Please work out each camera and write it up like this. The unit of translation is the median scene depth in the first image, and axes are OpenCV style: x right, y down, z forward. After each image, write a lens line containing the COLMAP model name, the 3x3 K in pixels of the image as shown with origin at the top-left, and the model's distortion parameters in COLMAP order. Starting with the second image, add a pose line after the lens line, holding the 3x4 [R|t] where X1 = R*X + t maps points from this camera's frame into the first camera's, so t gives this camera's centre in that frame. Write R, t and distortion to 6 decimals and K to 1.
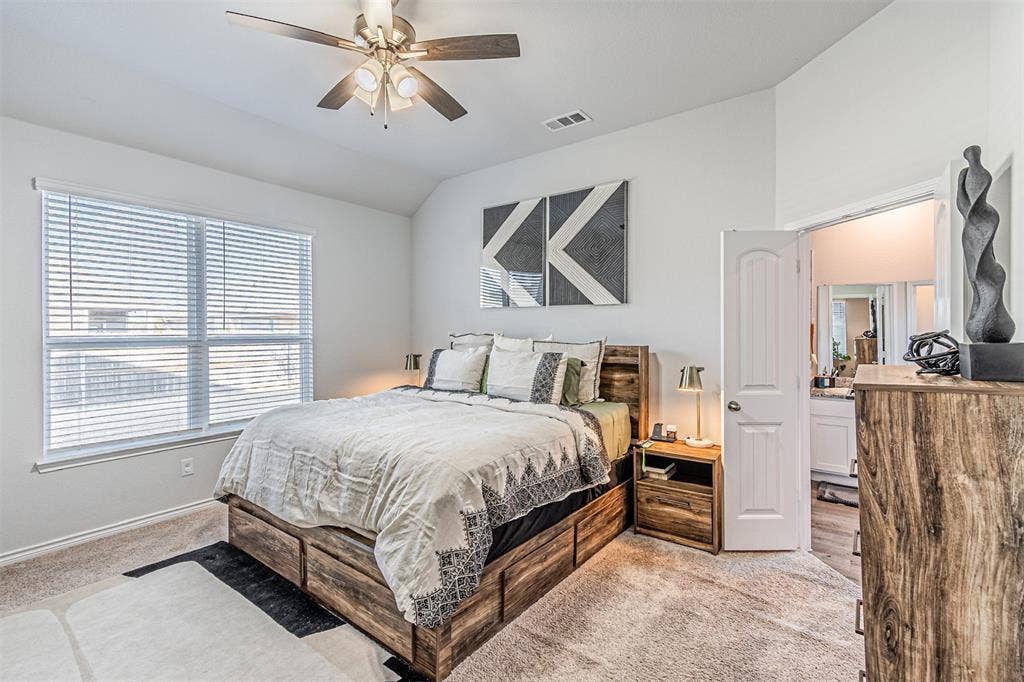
lens RADIAL K [[456.0, 0, 506.6], [0, 456.0, 334.3], [0, 0, 1]] dist [-0.004432, 0.000198]
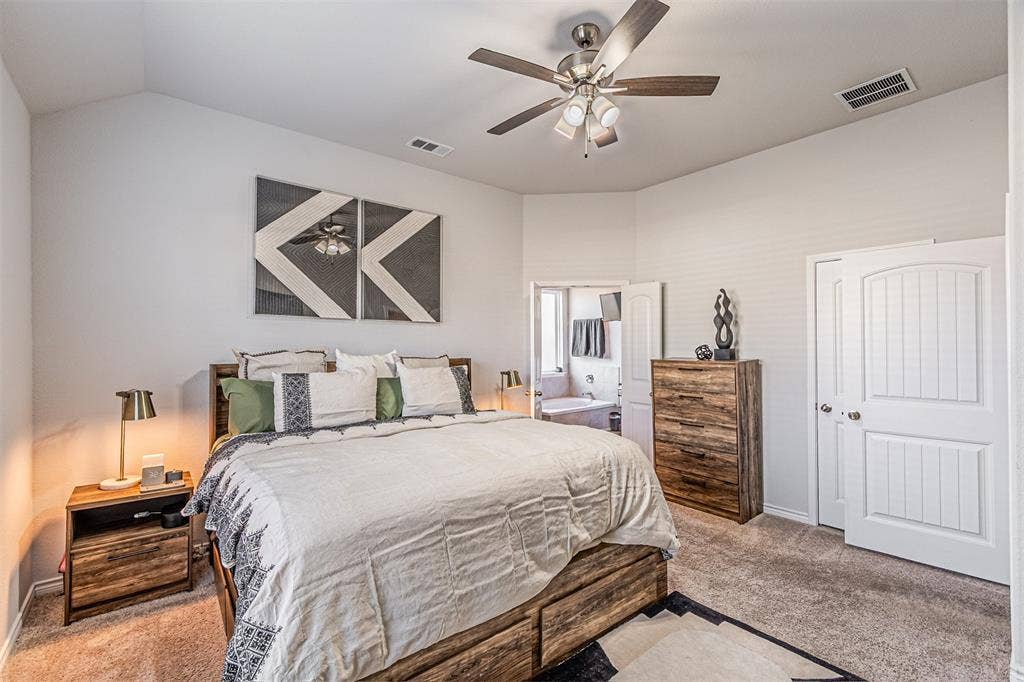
lens RADIAL K [[456.0, 0, 506.4], [0, 456.0, 339.0], [0, 0, 1]] dist [-0.004432, 0.000198]
pose [[0.233045, 0.009199, 0.972422, -0.787192], [0.011415, 0.999861, -0.012194, -0.008347], [-0.972399, 0.013941, 0.232908, 0.546438]]
